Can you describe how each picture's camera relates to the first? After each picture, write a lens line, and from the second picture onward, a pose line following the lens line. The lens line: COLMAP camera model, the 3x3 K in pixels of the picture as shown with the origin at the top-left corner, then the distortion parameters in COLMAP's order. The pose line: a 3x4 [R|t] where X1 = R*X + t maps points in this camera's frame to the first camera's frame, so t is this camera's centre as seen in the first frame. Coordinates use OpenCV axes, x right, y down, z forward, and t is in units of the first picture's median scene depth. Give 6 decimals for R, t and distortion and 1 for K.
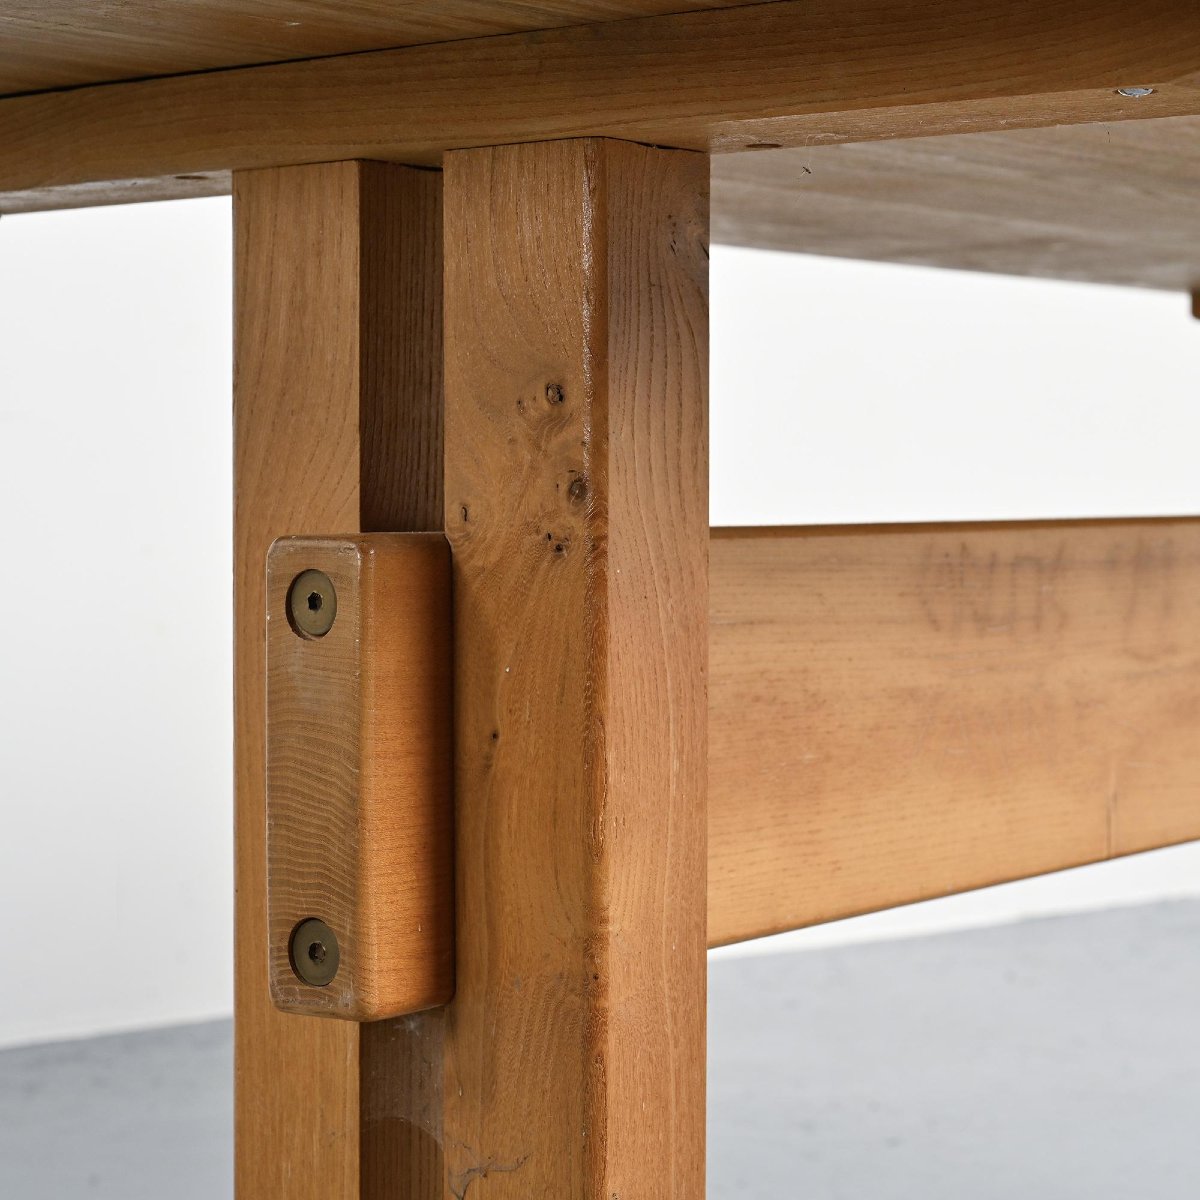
lens RADIAL K [[3071.6, 0, 600.0], [0, 3071.6, 600.0], [0, 0, 1]] dist [-0.017252, 0.225639]
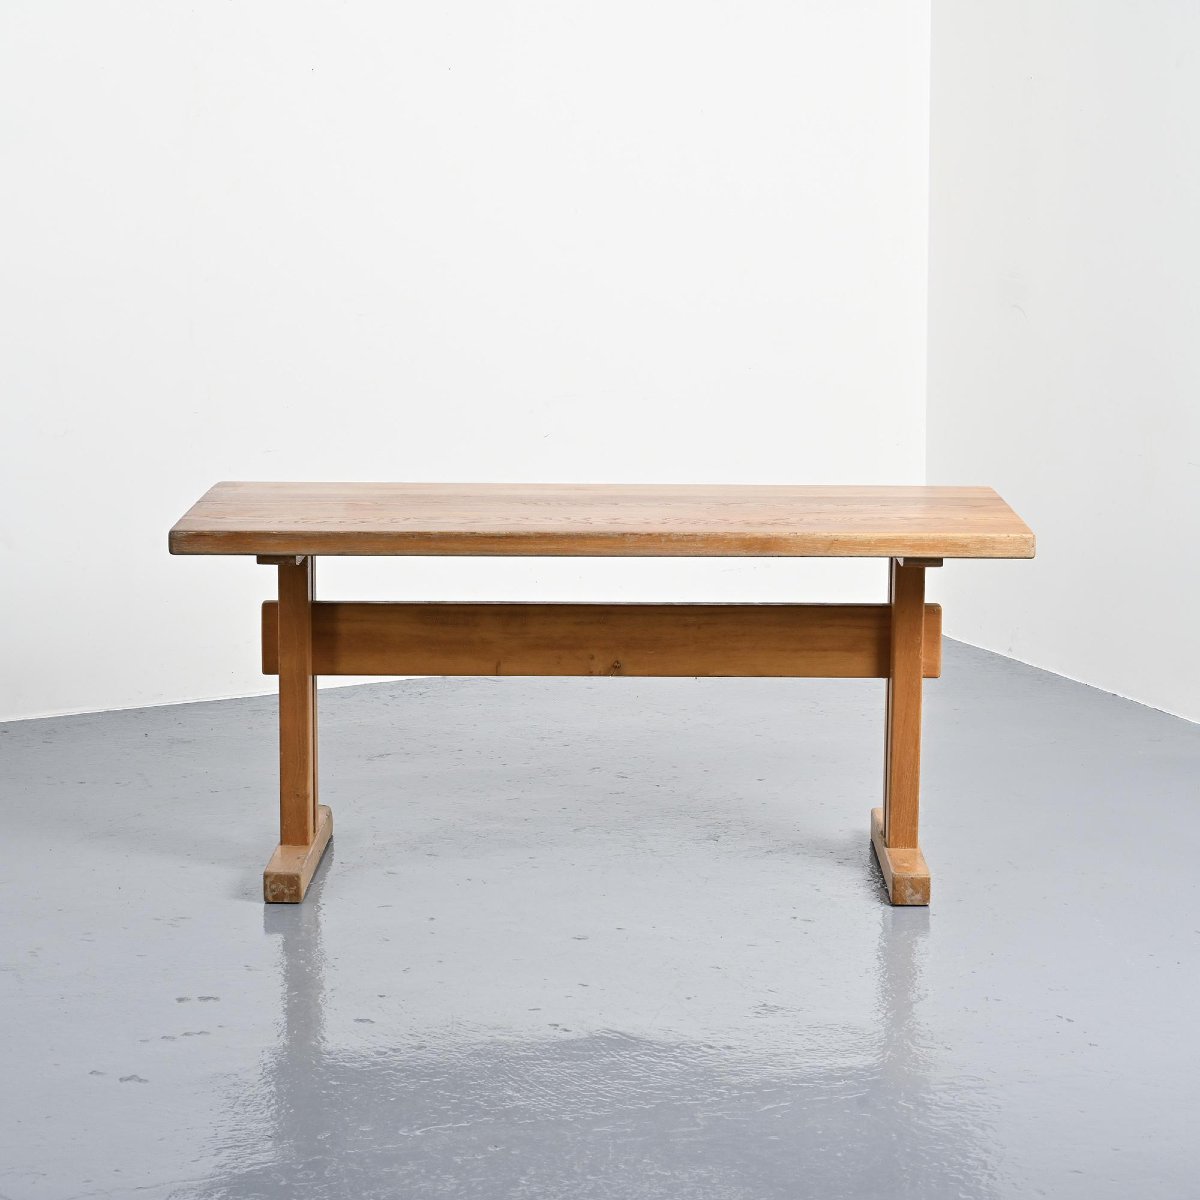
lens RADIAL K [[3071.6, 0, 600.0], [0, 3071.6, 600.0], [0, 0, 1]] dist [-0.017252, 0.225639]
pose [[0.596303, 0.137137, -0.790959, 5.251344], [-0.035943, 0.988873, 0.144354, -0.947766], [0.801954, -0.057649, 0.594598, -2.218608]]
